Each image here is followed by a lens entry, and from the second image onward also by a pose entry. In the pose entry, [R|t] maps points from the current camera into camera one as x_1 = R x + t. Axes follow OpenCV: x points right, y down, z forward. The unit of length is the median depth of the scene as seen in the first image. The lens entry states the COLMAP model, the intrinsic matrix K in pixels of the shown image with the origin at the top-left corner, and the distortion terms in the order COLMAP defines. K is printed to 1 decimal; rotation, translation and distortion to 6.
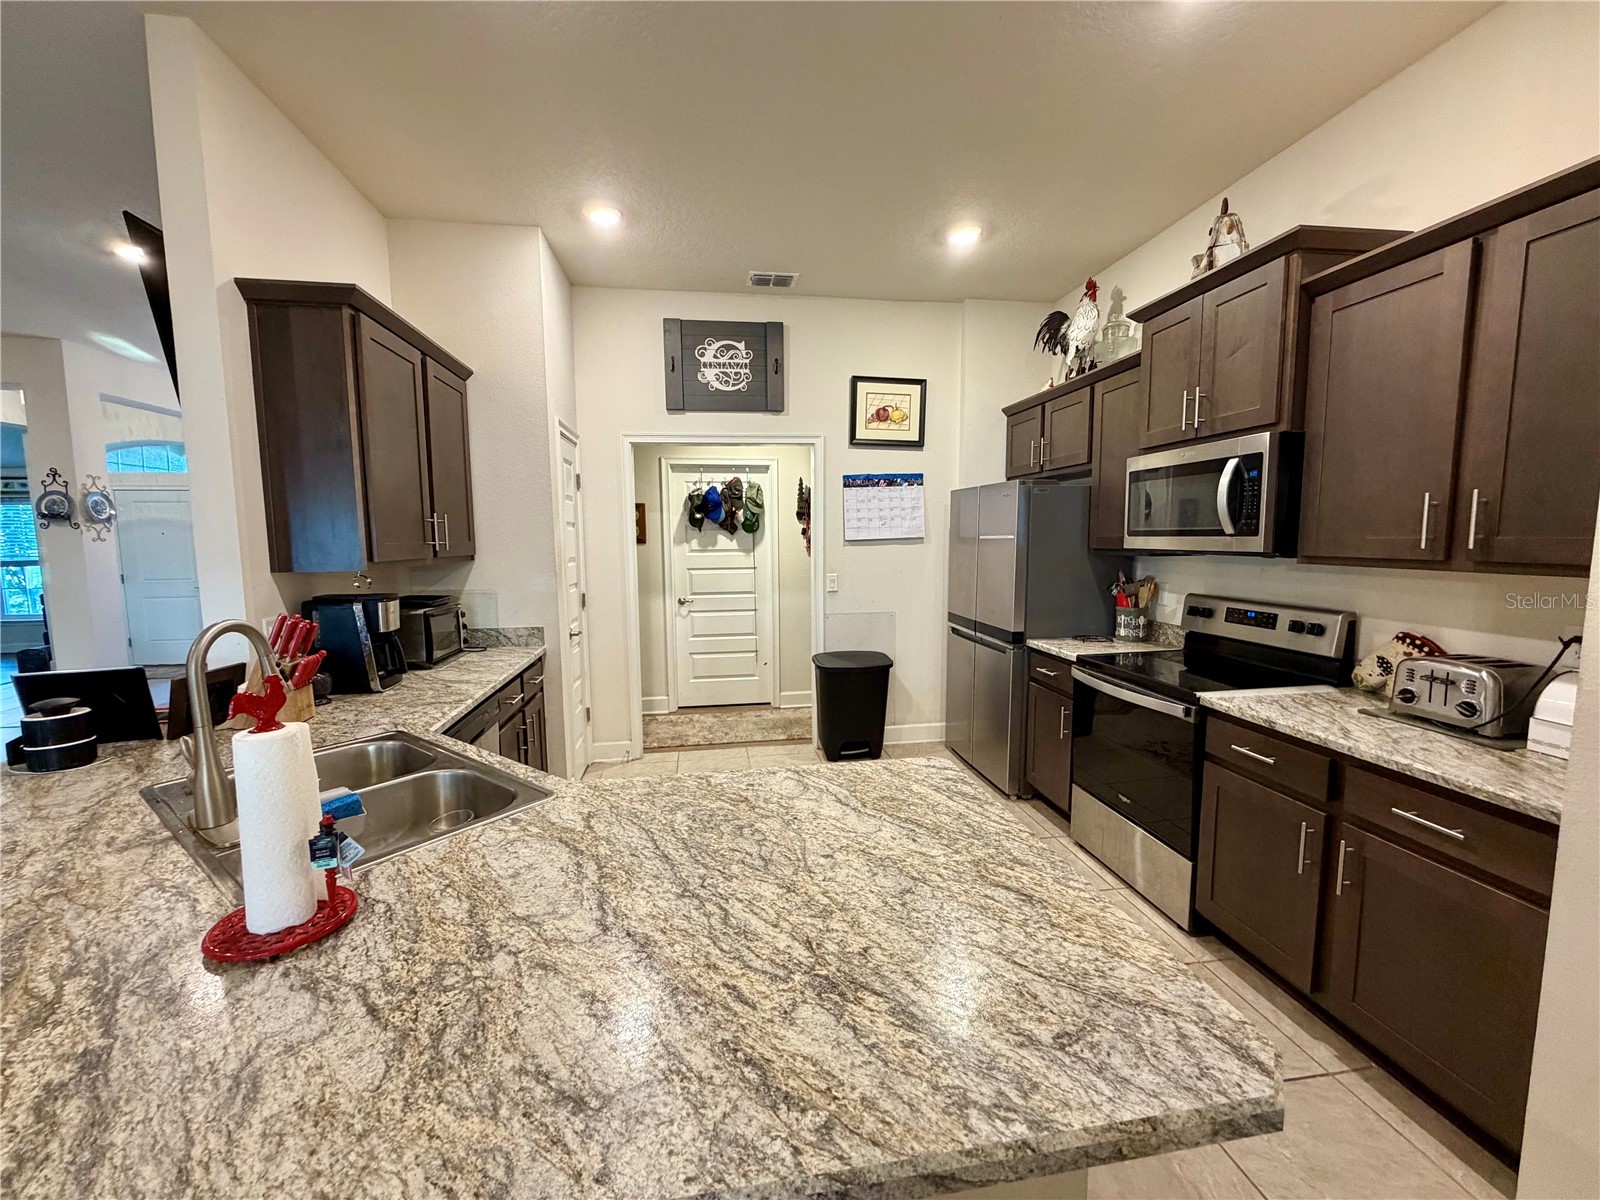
lens RADIAL K [[639.5, 0, 797.1], [0, 639.5, 601.6], [0, 0, 1]] dist [-0.000147, 0.000386]
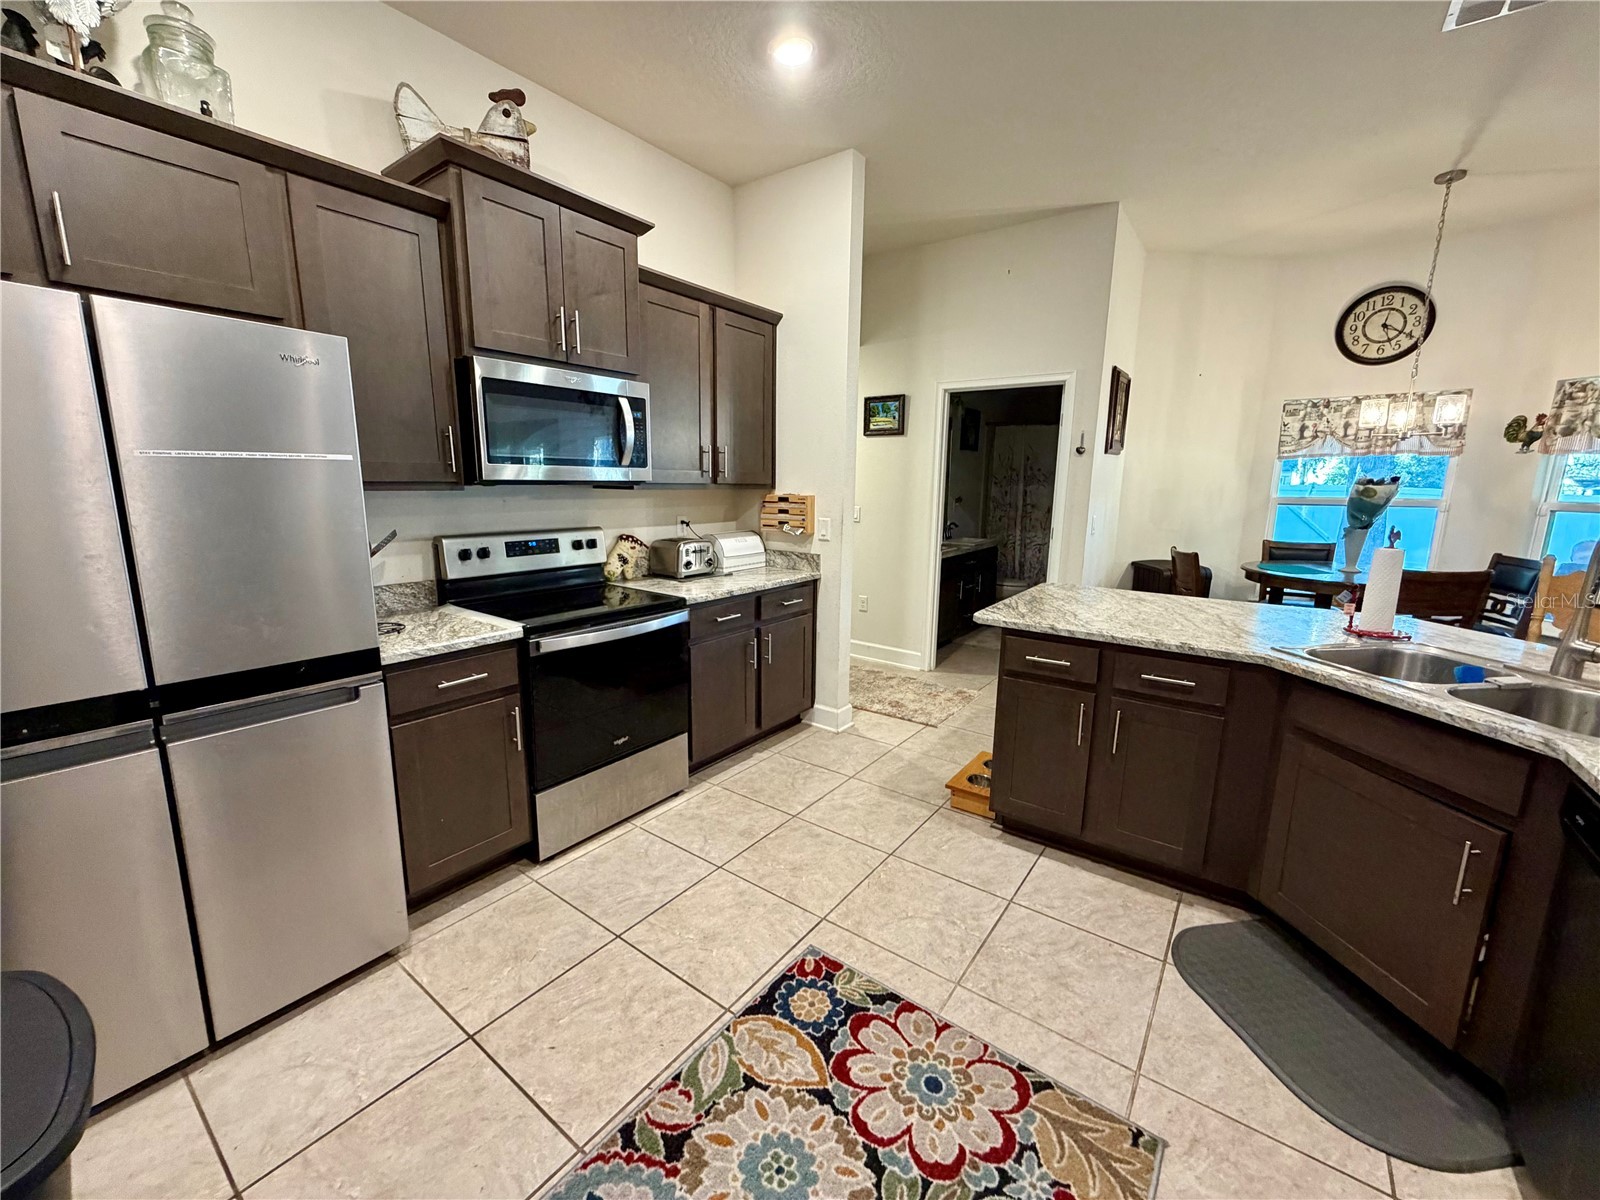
lens RADIAL K [[639.5, 0, 797.3], [0, 639.5, 600.5], [0, 0, 1]] dist [-0.000147, 0.000386]
pose [[-0.705126, -0.130359, 0.696996, -0.256496], [0.068284, 0.965904, 0.249733, -0.095310], [-0.705786, 0.223687, -0.672183, 1.121803]]
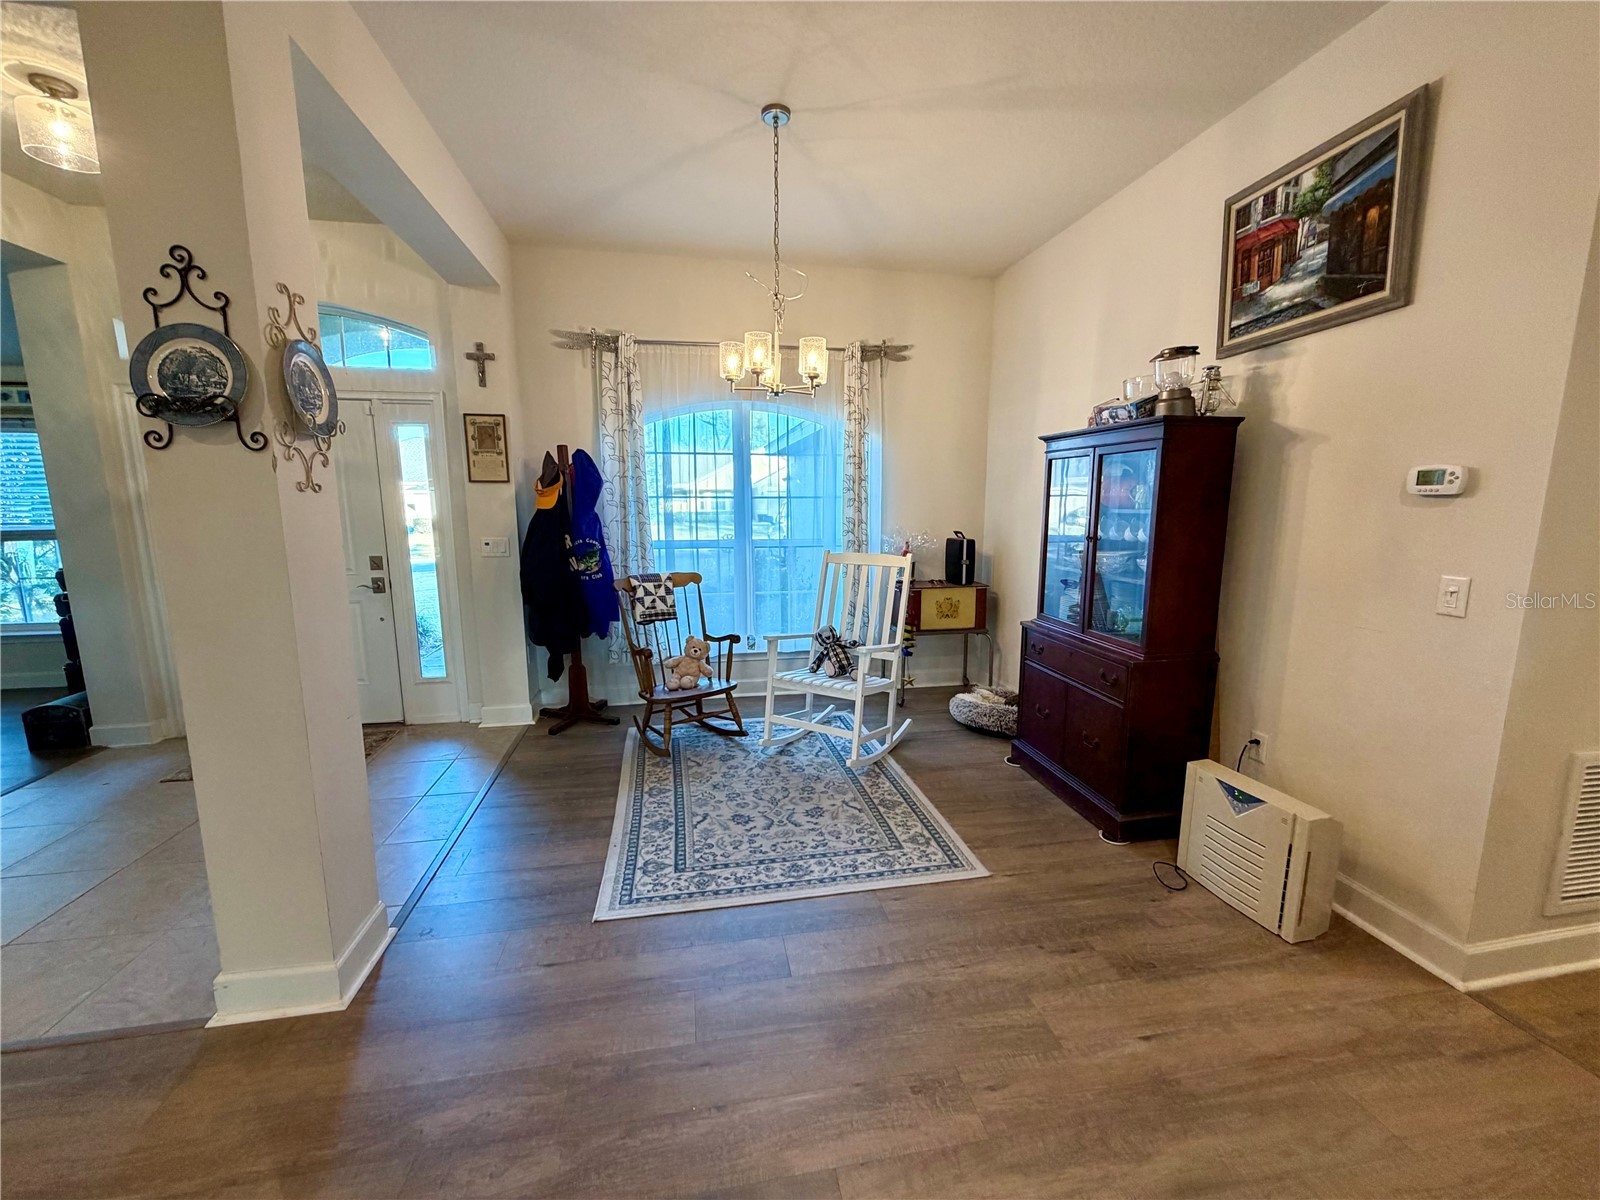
lens RADIAL K [[639.5, 0, 795.2], [0, 639.5, 600.7], [0, 0, 1]] dist [-0.000147, 0.000386]
pose [[0.999589, 0.001257, 0.028628, -1.304732], [-0.002821, 0.998500, 0.054680, -0.086826], [-0.028516, -0.054738, 0.998093, 1.008044]]
